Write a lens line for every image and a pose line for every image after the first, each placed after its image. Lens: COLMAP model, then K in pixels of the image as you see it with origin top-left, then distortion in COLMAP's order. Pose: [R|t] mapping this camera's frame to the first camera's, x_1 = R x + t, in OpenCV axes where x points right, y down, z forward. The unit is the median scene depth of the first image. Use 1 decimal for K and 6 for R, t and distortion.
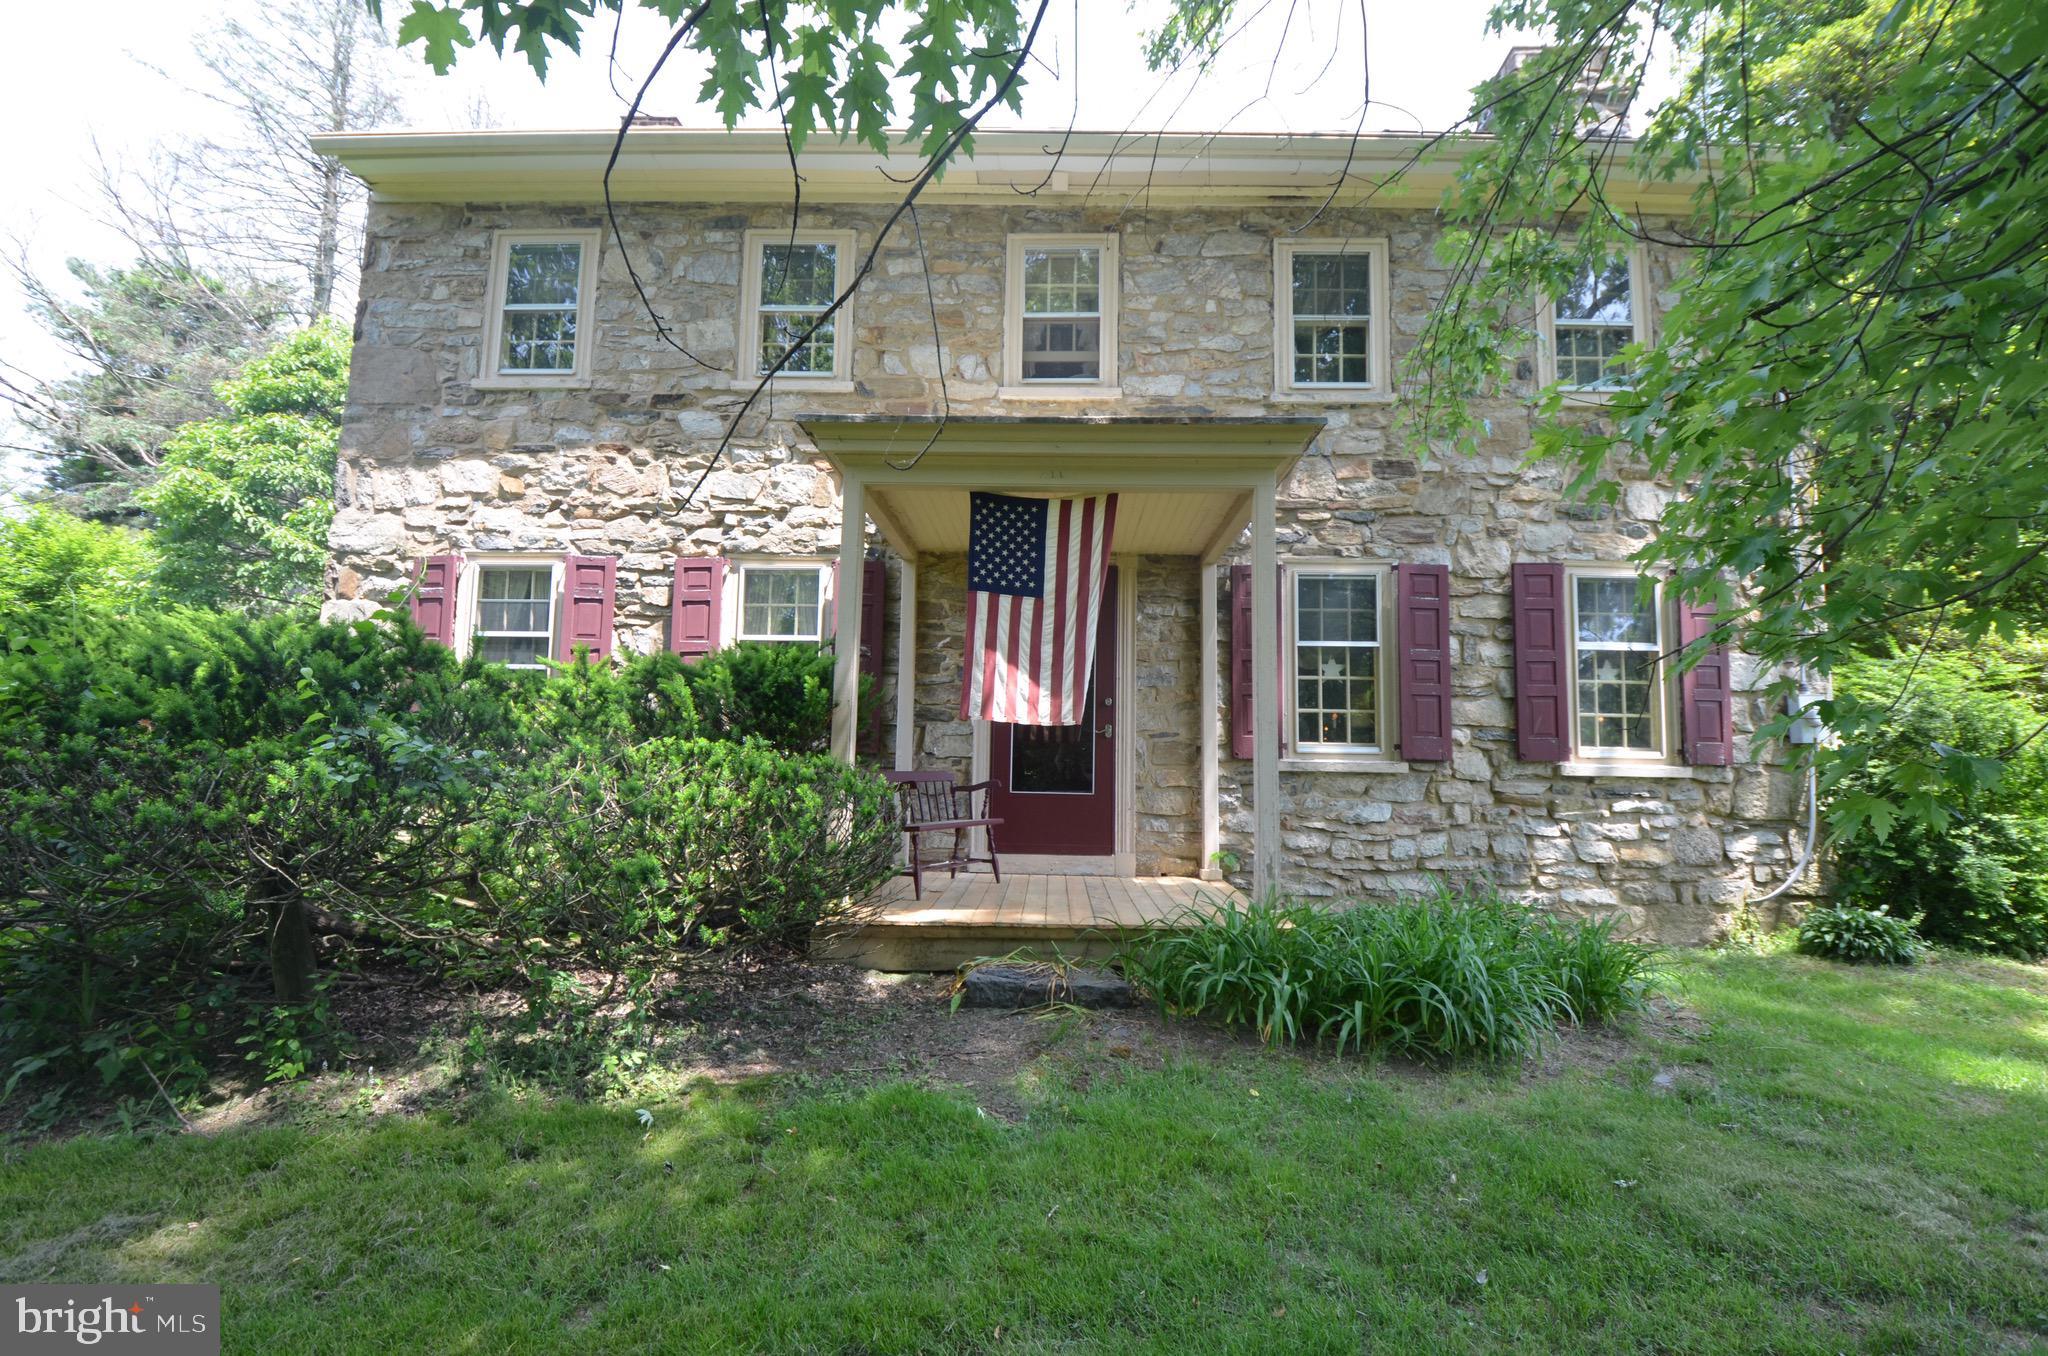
lens RADIAL K [[895.6, 0, 1090.8], [0, 895.6, 670.9], [0, 0, 1]] dist [-0.024084, -0.003616]
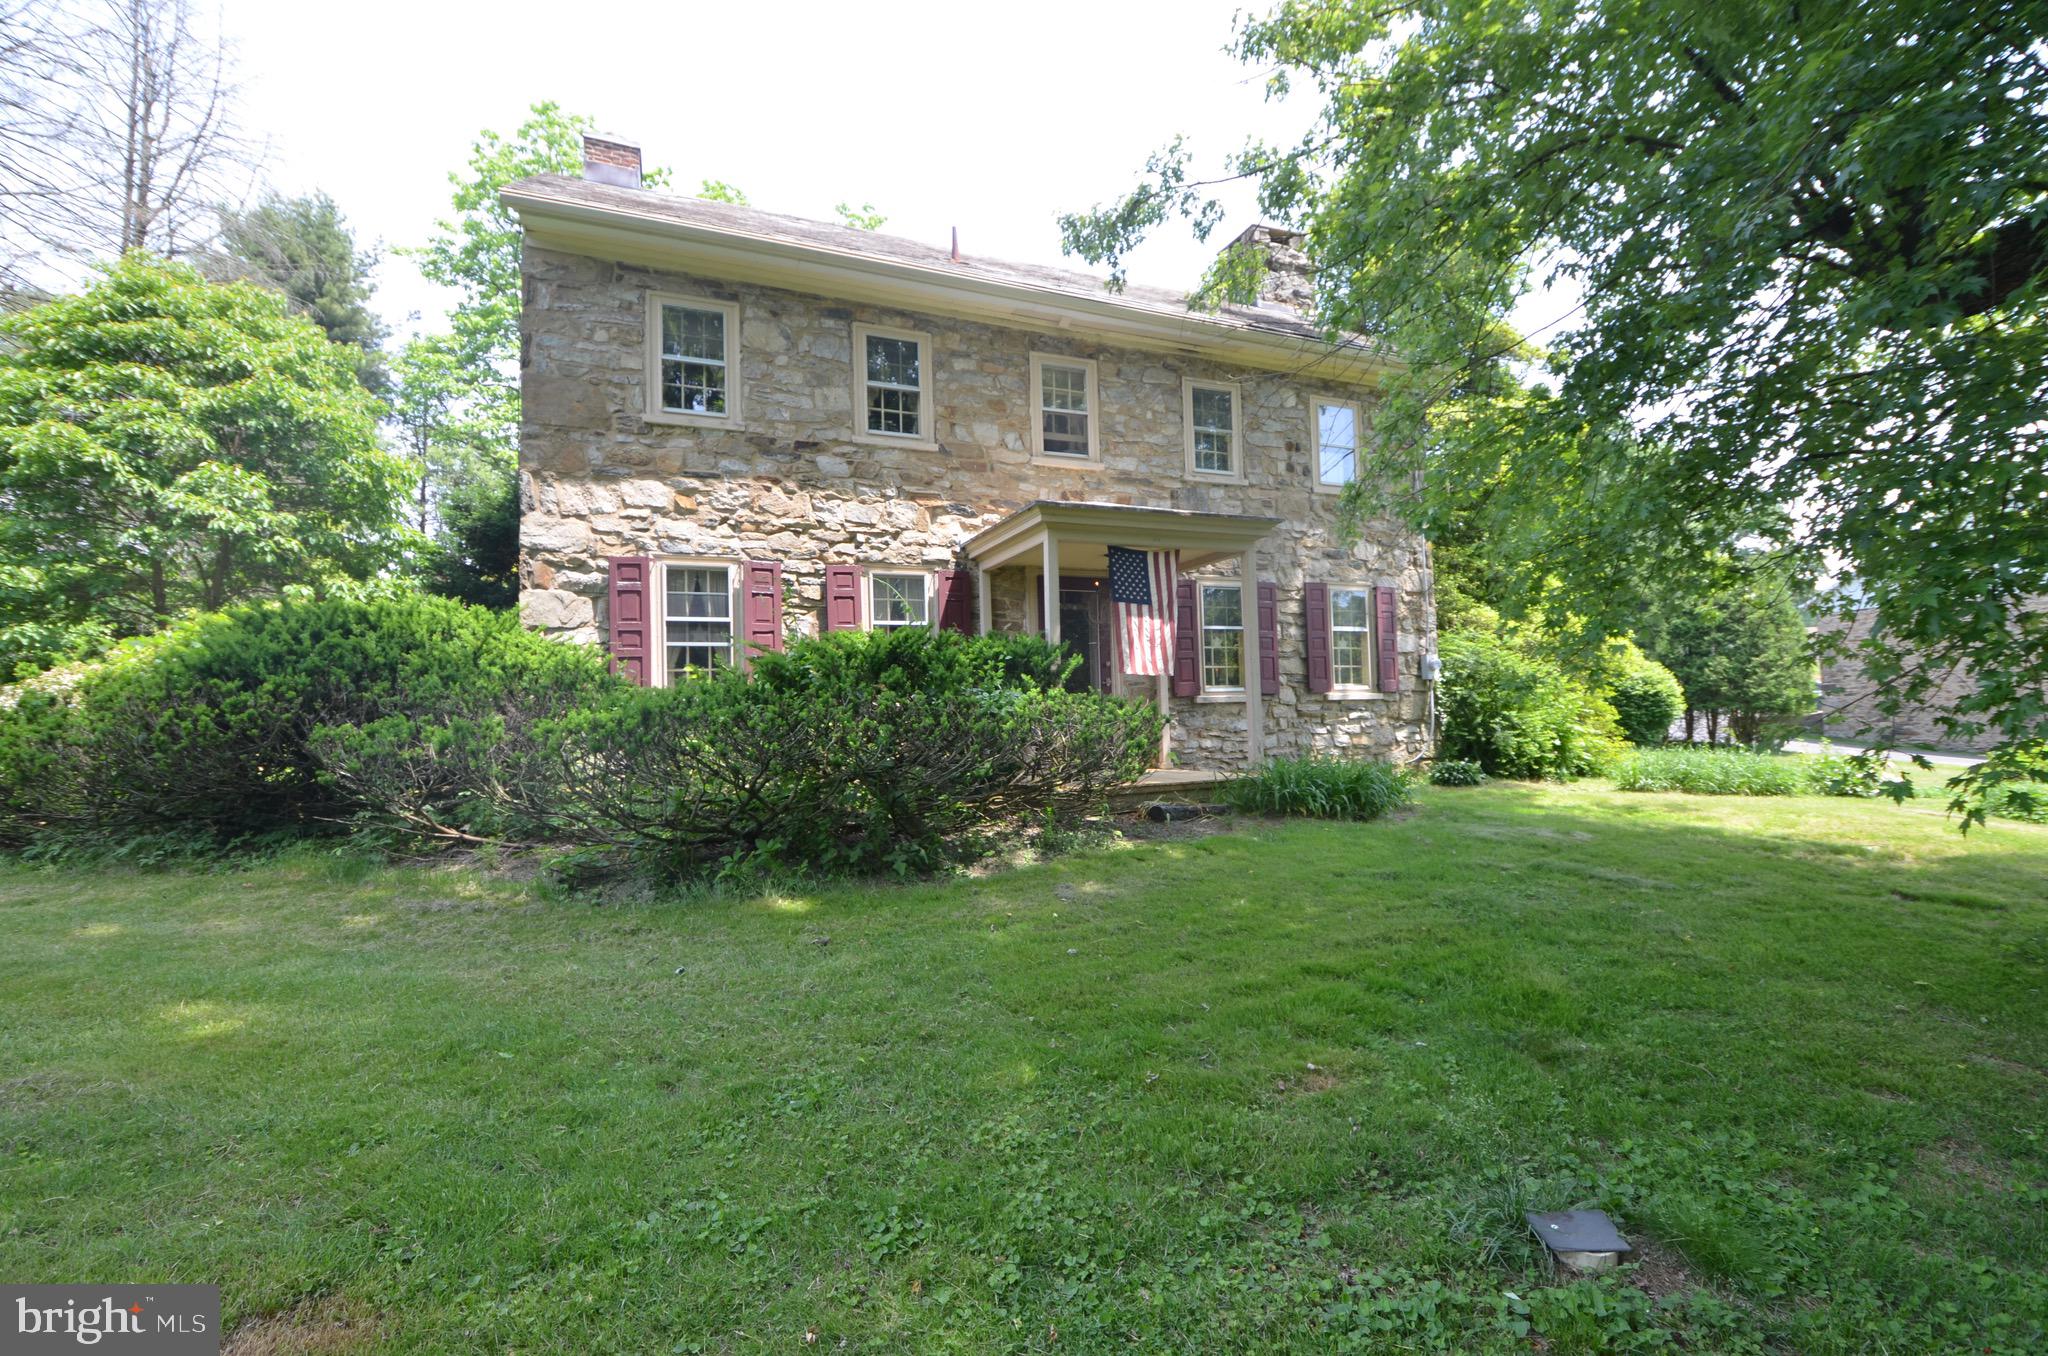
lens RADIAL K [[895.6, 0, 1012.7], [0, 895.6, 655.7], [0, 0, 1]] dist [-0.024084, -0.003616]
pose [[0.914235, -0.012628, 0.404987, -0.754715], [-0.003223, 0.999256, 0.038433, -0.039460], [-0.405171, -0.036442, 0.913514, -0.386094]]
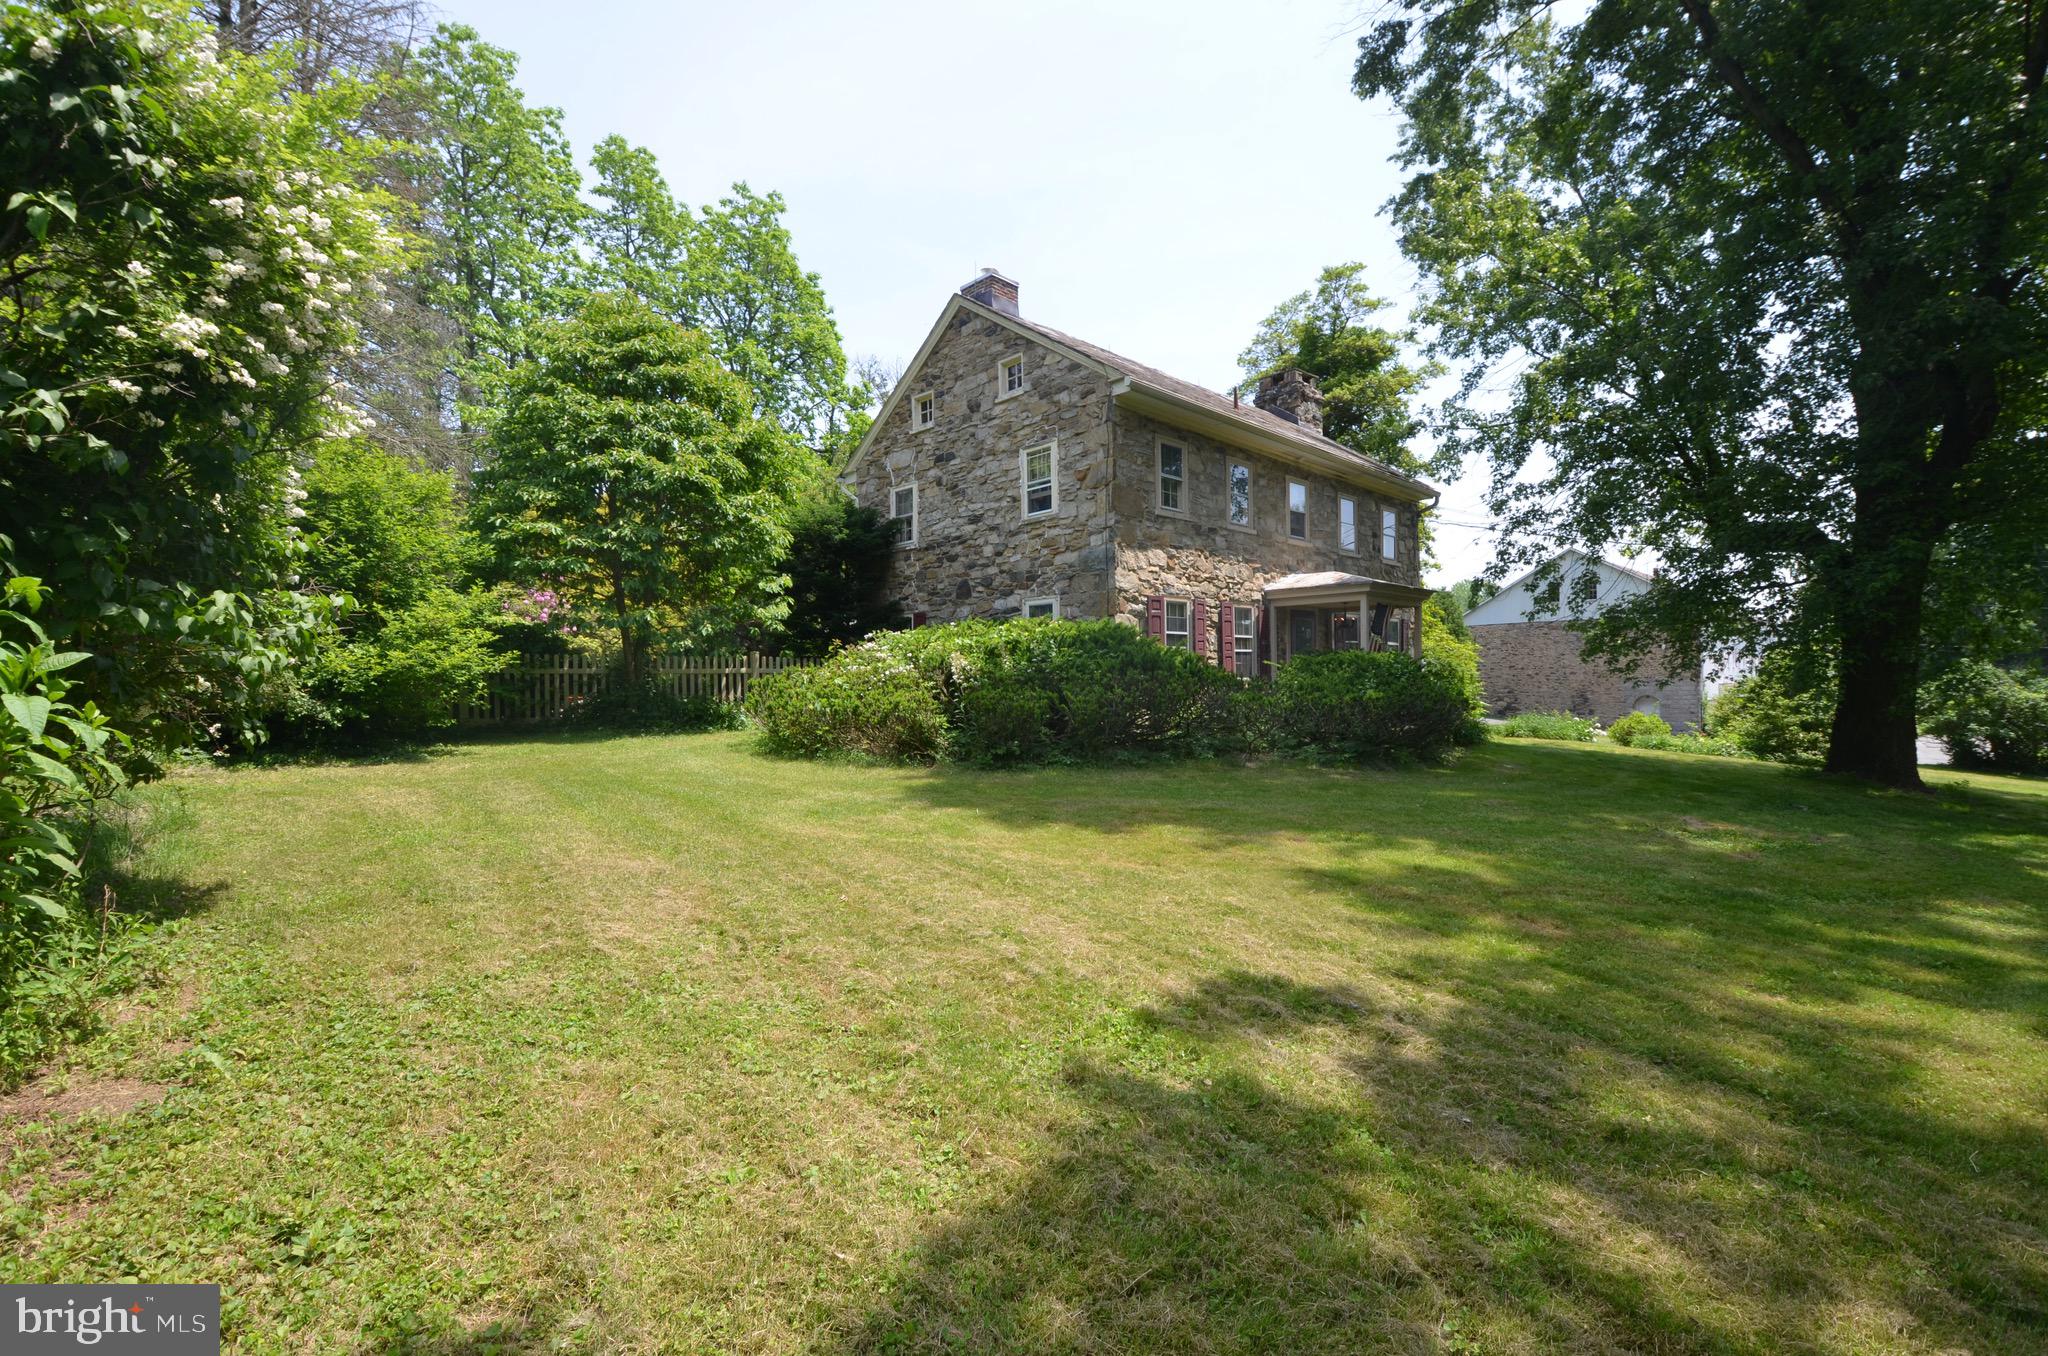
lens RADIAL K [[895.6, 0, 1021.1], [0, 895.6, 676.7], [0, 0, 1]] dist [-0.024084, -0.003616]
pose [[0.704991, -0.024687, 0.708786, -2.508177], [-0.052591, 0.994823, 0.086959, -0.105232], [-0.707263, -0.098581, 0.700043, -0.312175]]
